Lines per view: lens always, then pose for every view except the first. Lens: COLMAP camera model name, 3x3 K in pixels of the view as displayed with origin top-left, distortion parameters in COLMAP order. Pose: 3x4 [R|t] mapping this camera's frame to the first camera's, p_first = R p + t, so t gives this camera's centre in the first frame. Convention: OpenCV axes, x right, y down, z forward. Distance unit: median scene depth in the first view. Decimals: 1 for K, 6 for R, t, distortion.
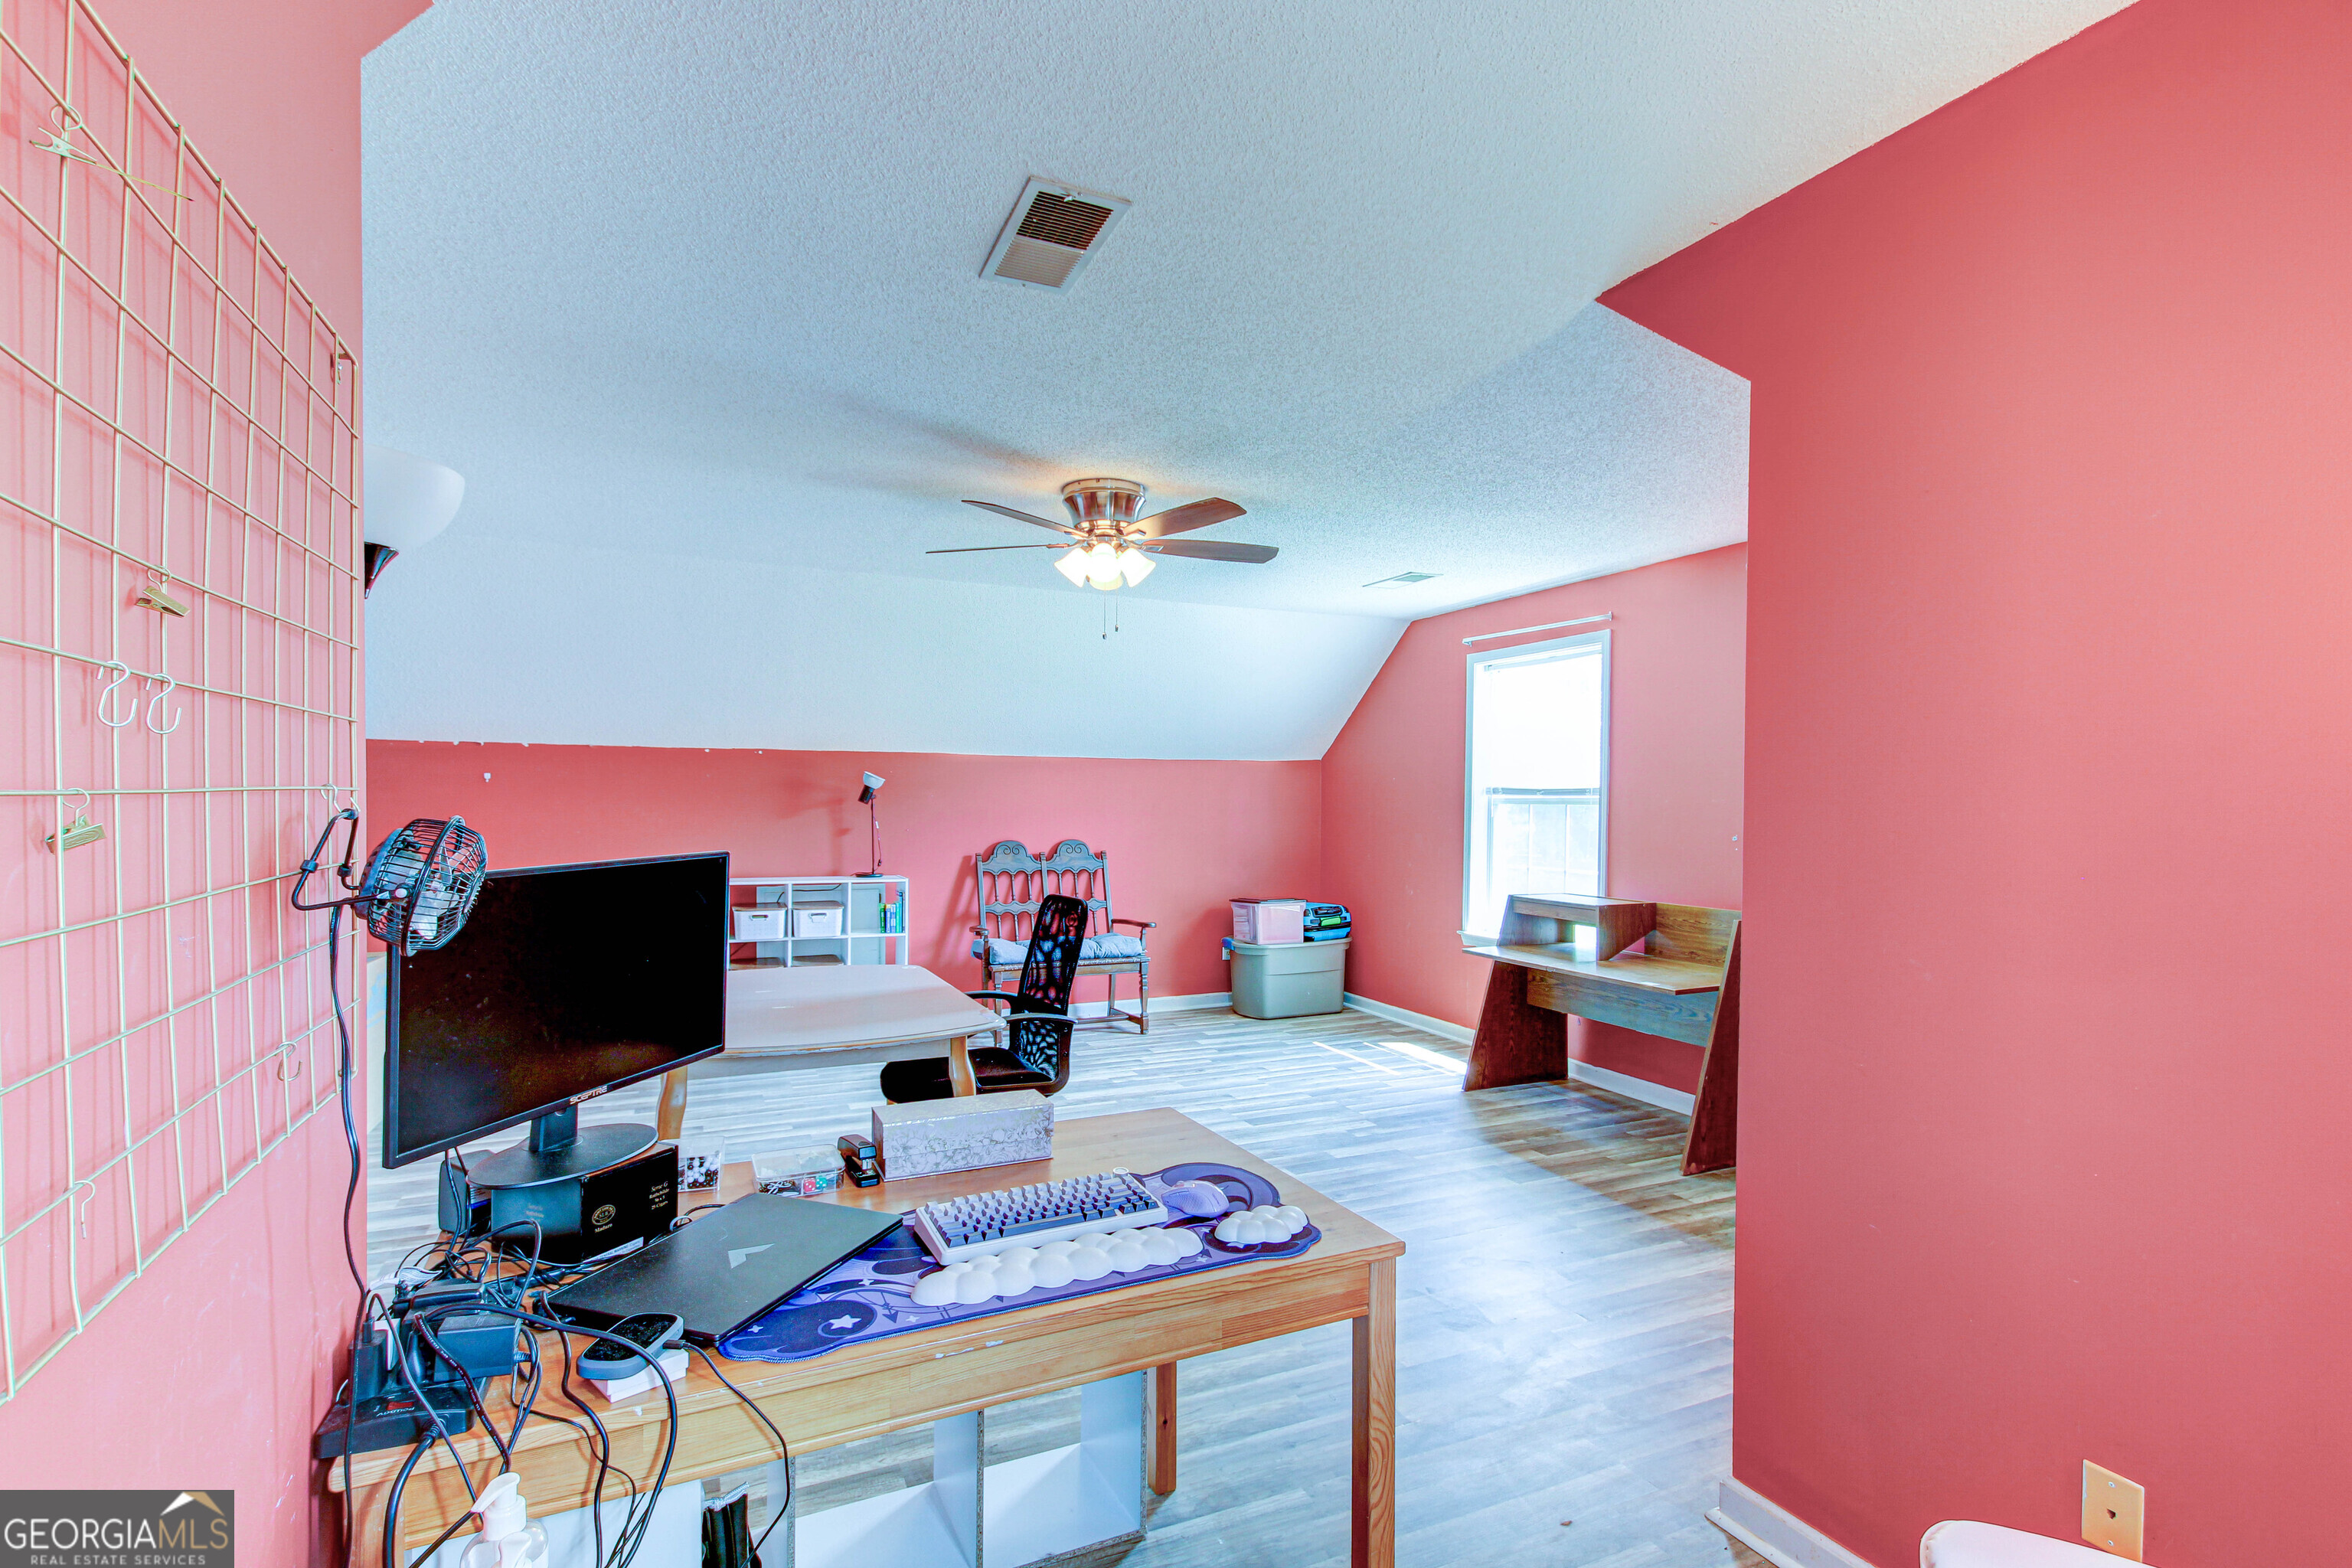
lens RADIAL K [[1084.5, 0, 1130.9], [0, 1084.5, 816.6], [0, 0, 1]] dist [0.014893, -0.008679]
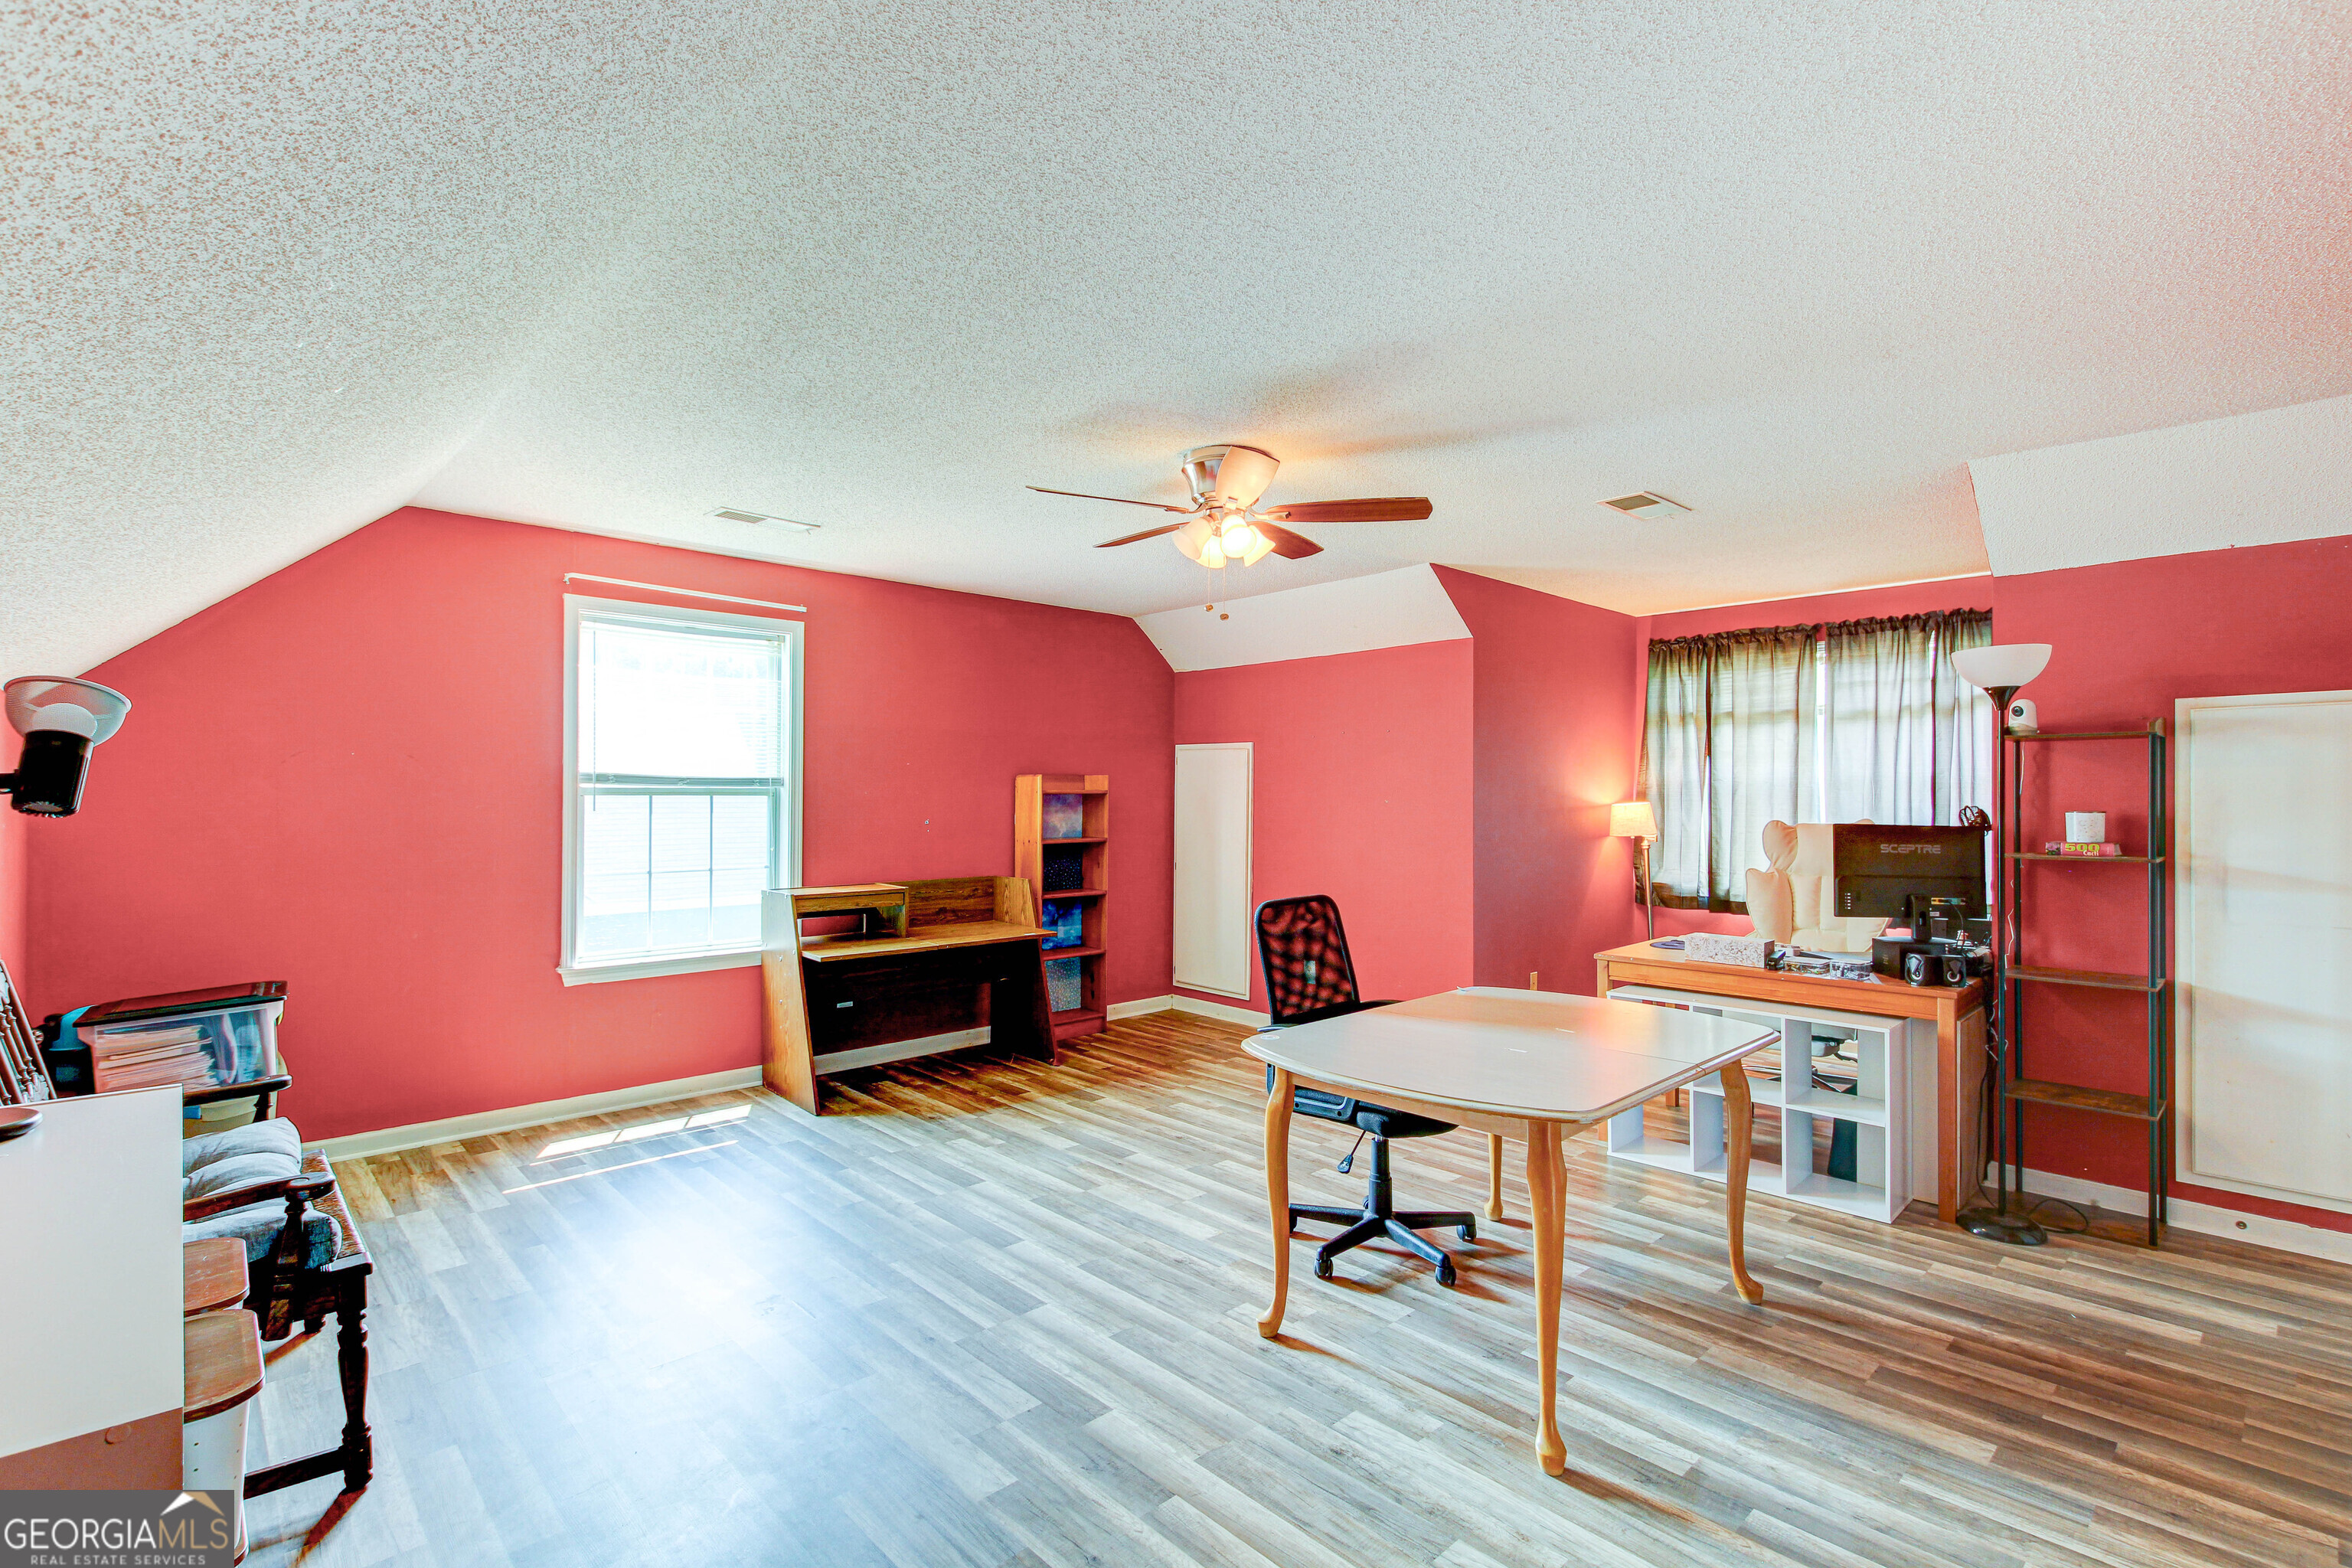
lens RADIAL K [[1084.5, 0, 1219.4], [0, 1084.5, 805.1], [0, 0, 1]] dist [0.014893, -0.008679]
pose [[-0.360172, -0.011170, 0.932819, -0.659999], [0.014921, 0.999731, 0.017733, -0.019639], [-0.932767, 0.020306, -0.359909, 1.002119]]
